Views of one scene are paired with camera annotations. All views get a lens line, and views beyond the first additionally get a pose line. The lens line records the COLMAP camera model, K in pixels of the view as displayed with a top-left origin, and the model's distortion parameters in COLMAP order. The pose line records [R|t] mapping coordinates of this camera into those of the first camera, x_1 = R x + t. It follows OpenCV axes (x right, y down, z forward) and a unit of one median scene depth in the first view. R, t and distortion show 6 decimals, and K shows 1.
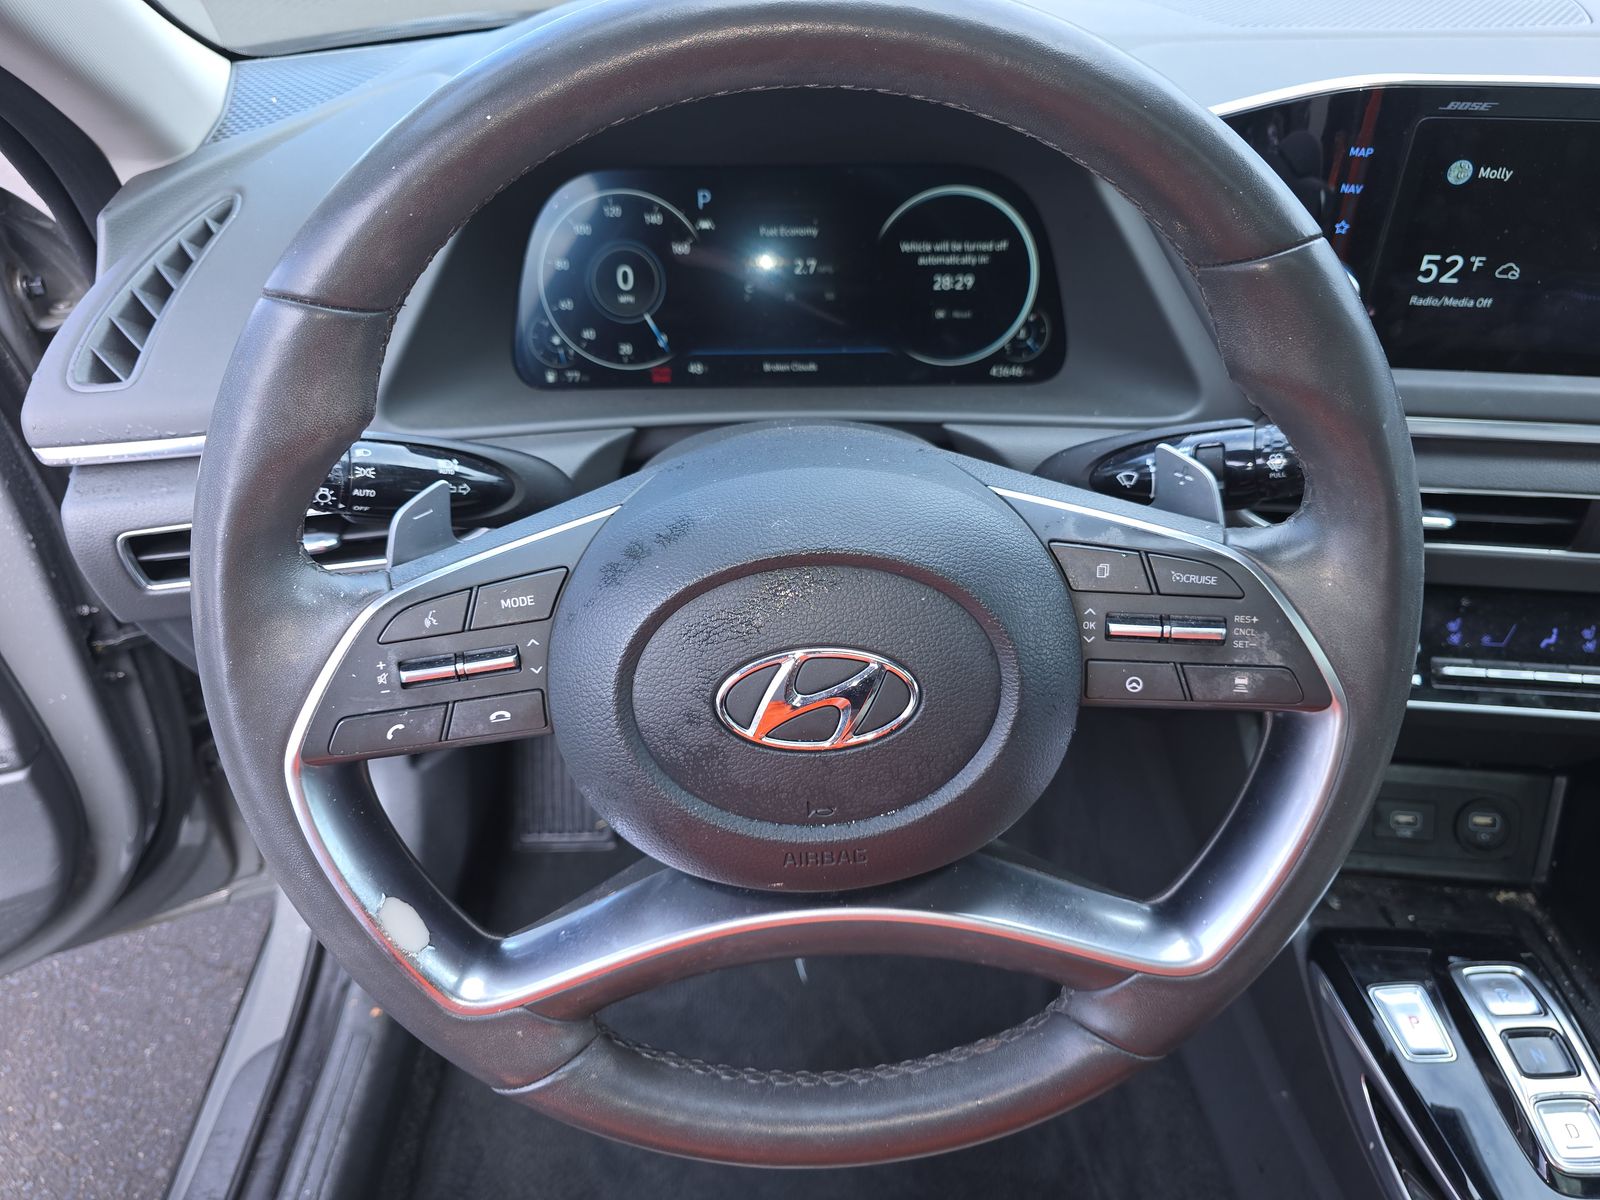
lens RADIAL K [[1056.2, 0, 800.0], [0, 1056.2, 600.0], [0, 0, 1]] dist [-0.002230, -0.008298]
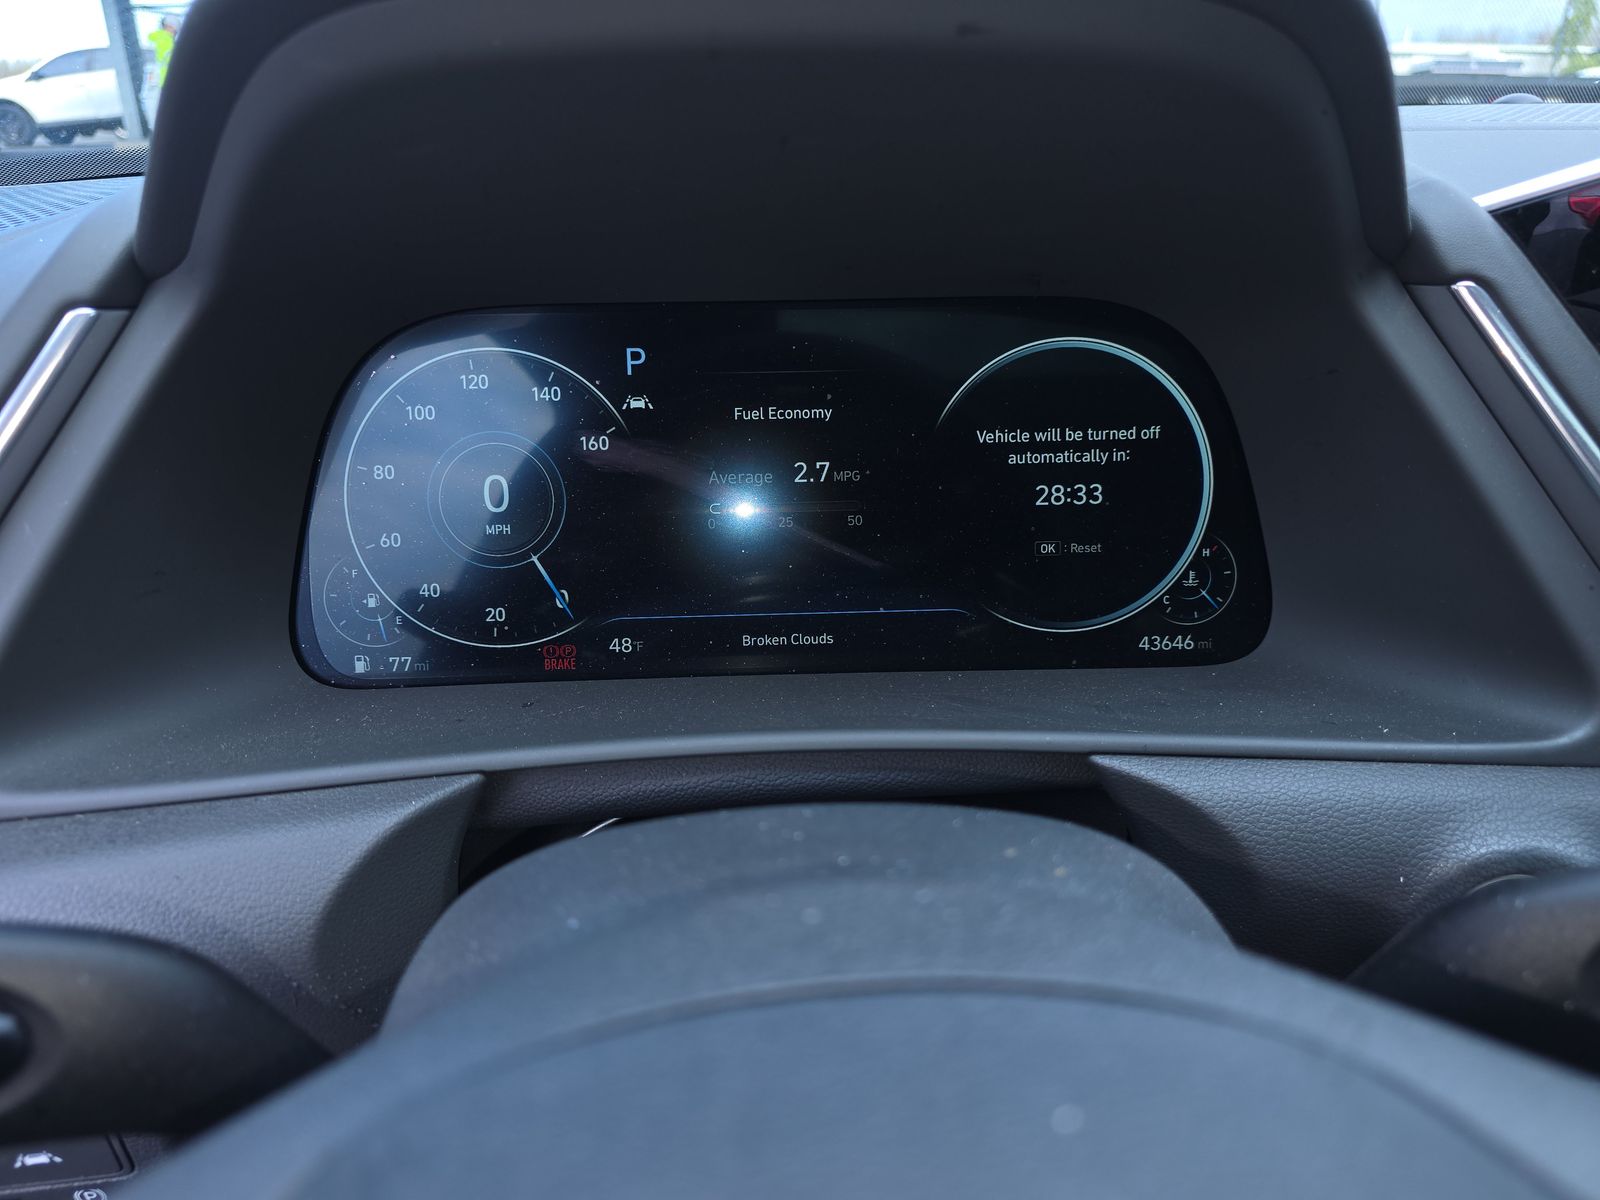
lens RADIAL K [[1056.2, 0, 800.0], [0, 1056.2, 600.0], [0, 0, 1]] dist [-0.002230, -0.008298]
pose [[0.999911, -0.012384, 0.005016, -0.005392], [0.013167, 0.977109, -0.212331, -0.125532], [-0.002272, 0.212378, 0.977185, 0.454437]]
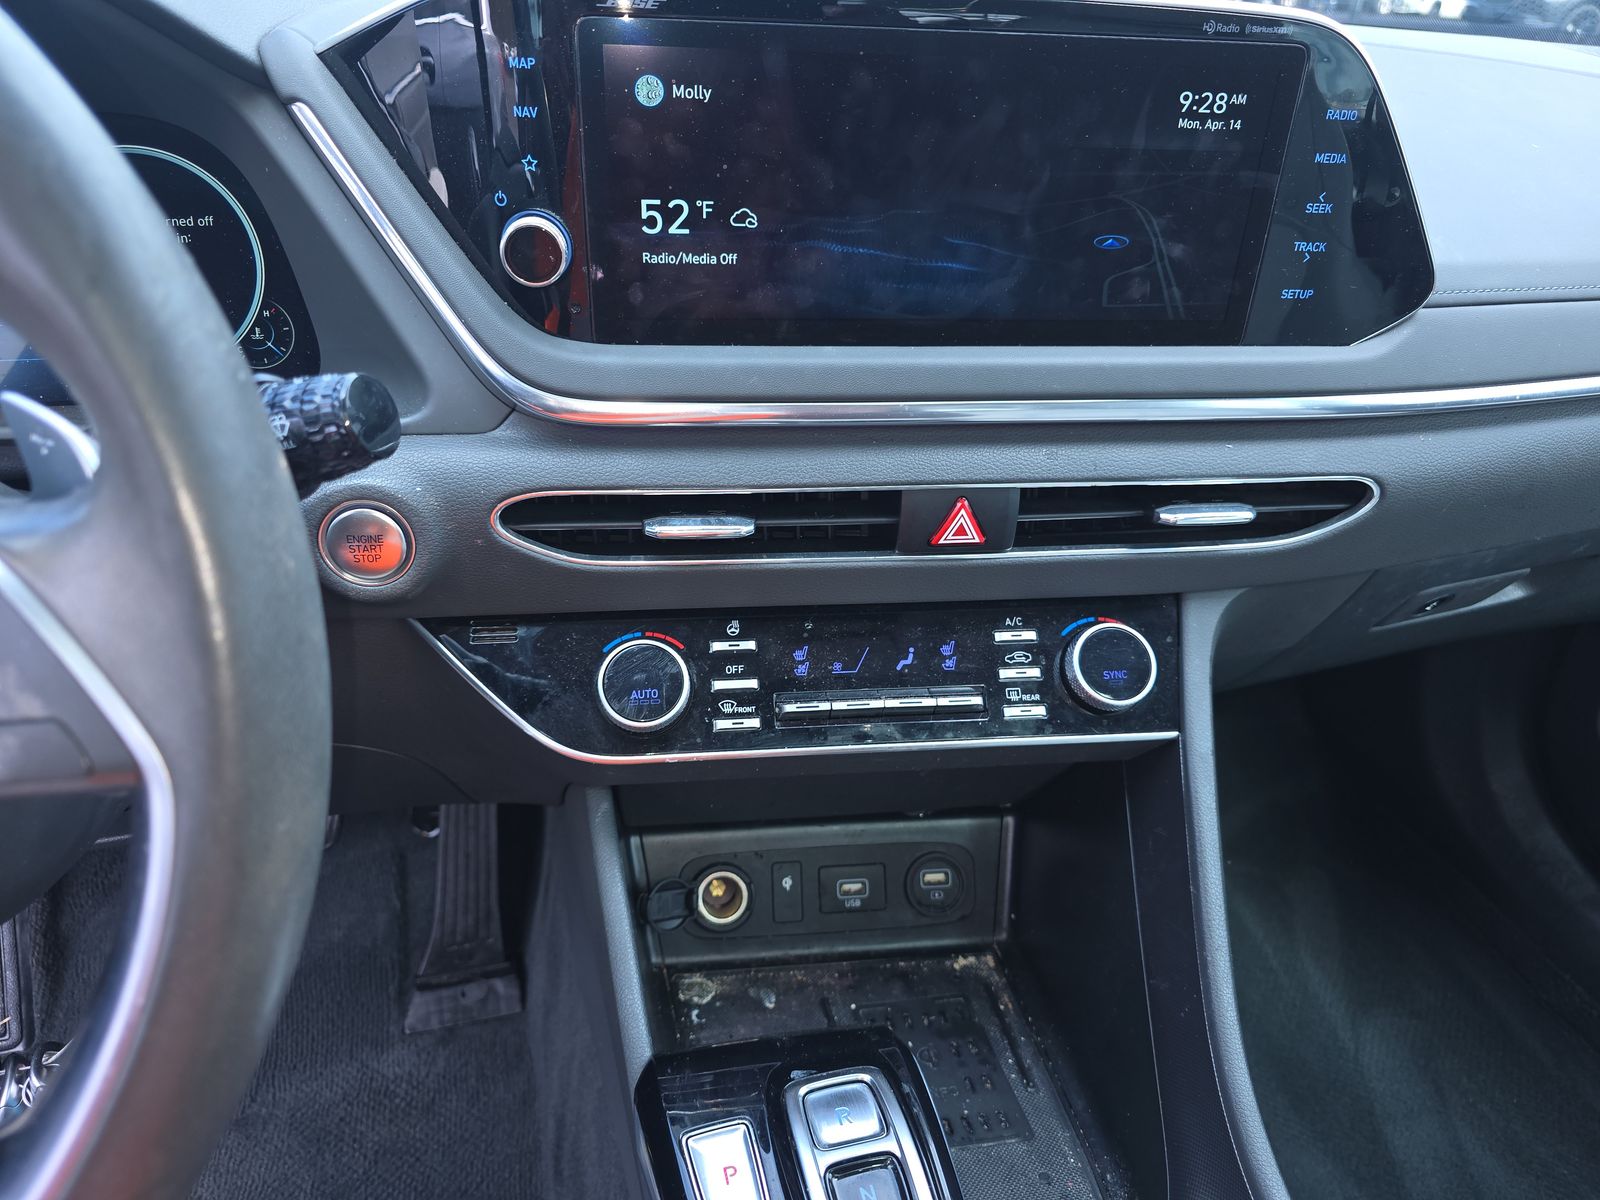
lens RADIAL K [[1042.0, 0, 795.1], [0, 1042.0, 610.9], [0, 0, 1]] dist [0.020634, -0.002018]
pose [[0.971421, -0.078688, 0.223941, 0.419167], [0.097814, 0.992328, -0.075618, 0.050578], [-0.216272, 0.095361, 0.971665, 0.183750]]
